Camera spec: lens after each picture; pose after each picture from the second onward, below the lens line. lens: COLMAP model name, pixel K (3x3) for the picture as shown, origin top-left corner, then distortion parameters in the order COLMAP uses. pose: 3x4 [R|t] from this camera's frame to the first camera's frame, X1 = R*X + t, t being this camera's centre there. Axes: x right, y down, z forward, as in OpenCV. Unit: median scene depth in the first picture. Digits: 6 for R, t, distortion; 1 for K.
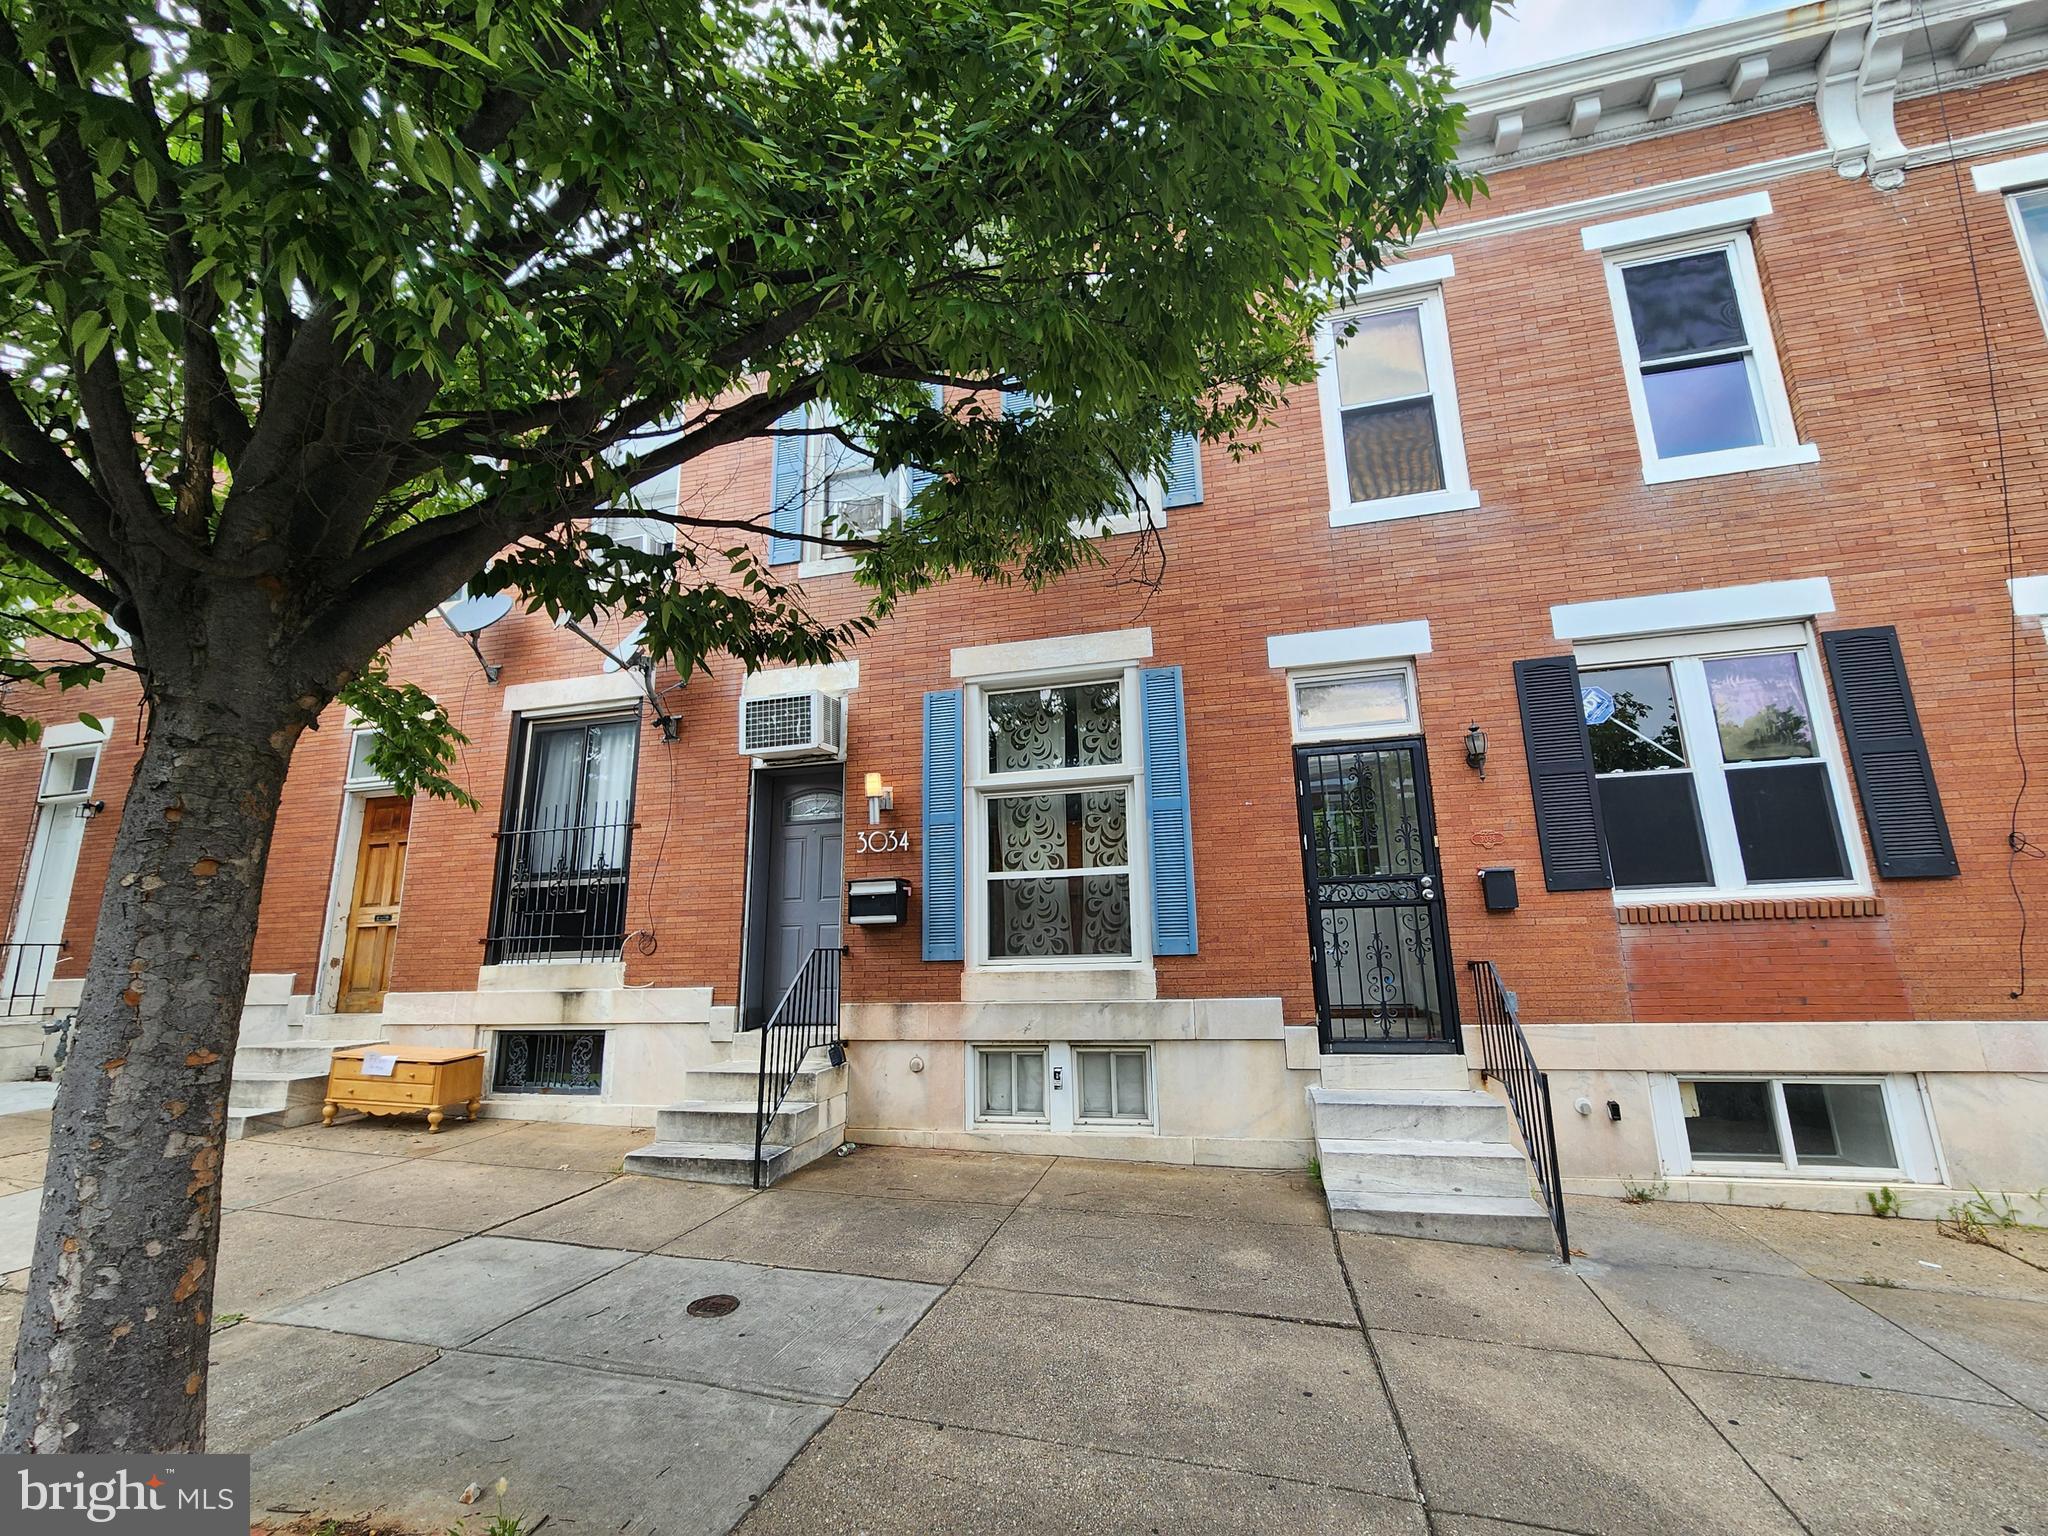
lens RADIAL K [[833.6, 0, 1034.4], [0, 833.6, 768.6], [0, 0, 1]] dist [-0.001075, 0.000452]
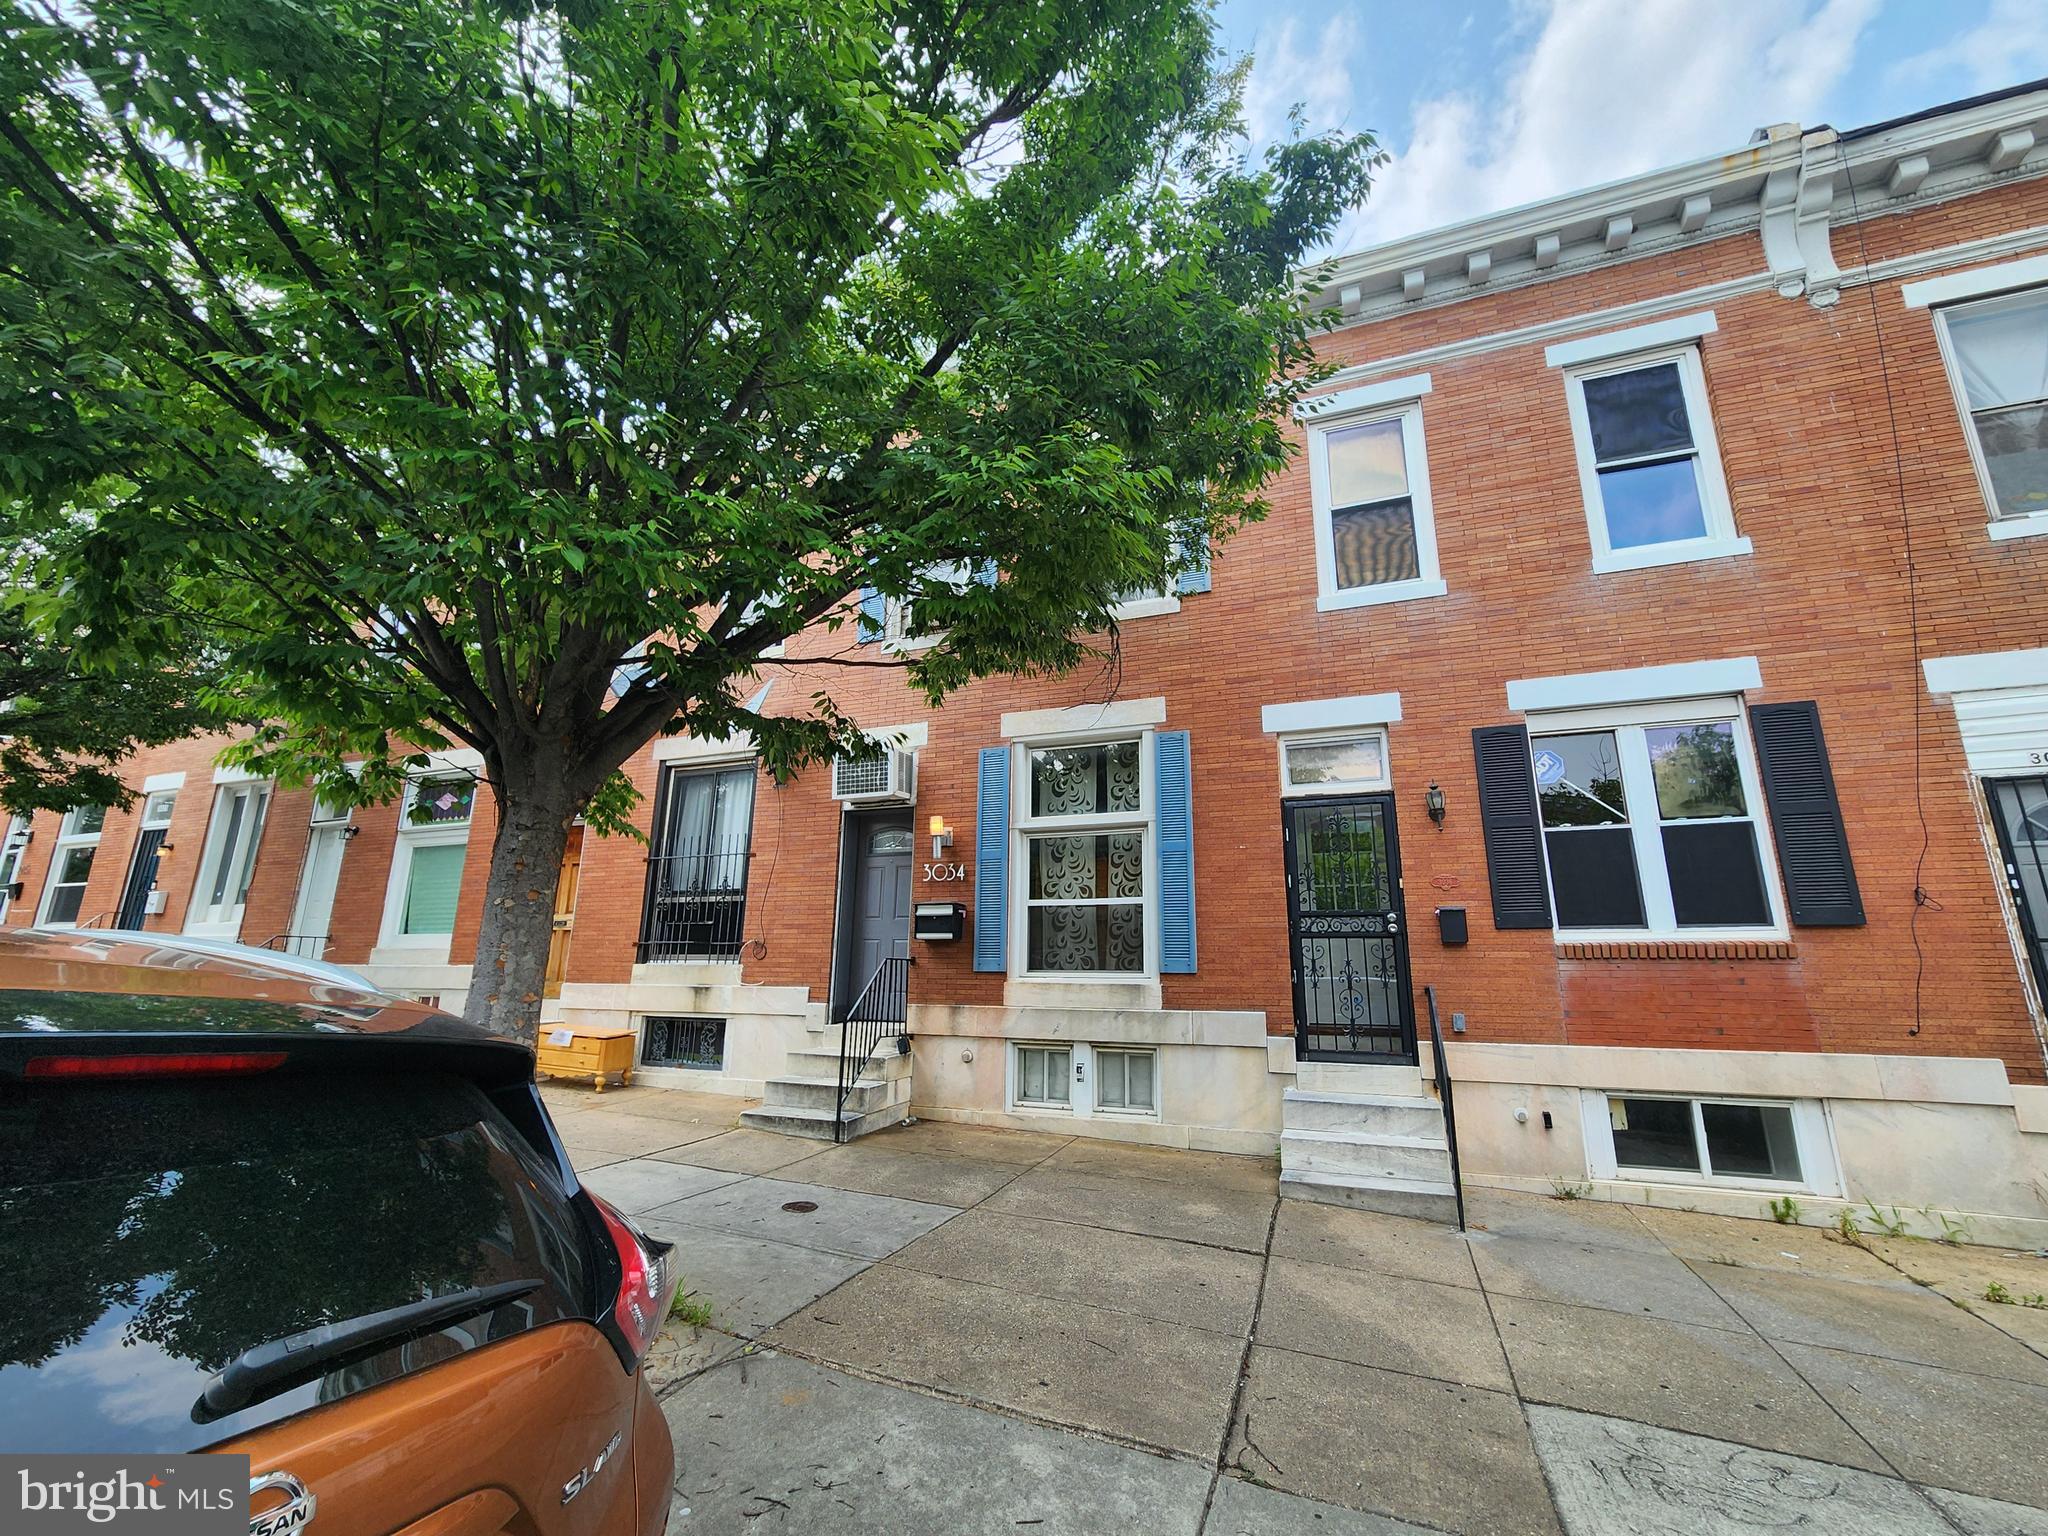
lens RADIAL K [[828.7, 0, 1024.0], [0, 828.7, 768.0], [0, 0, 1]] dist [-0.000873, -0.000790]
pose [[0.991663, 0.003638, -0.128804, 0.103926], [-0.007064, 0.999633, -0.026149, -0.039398], [0.128661, 0.026841, 0.991325, -0.221898]]
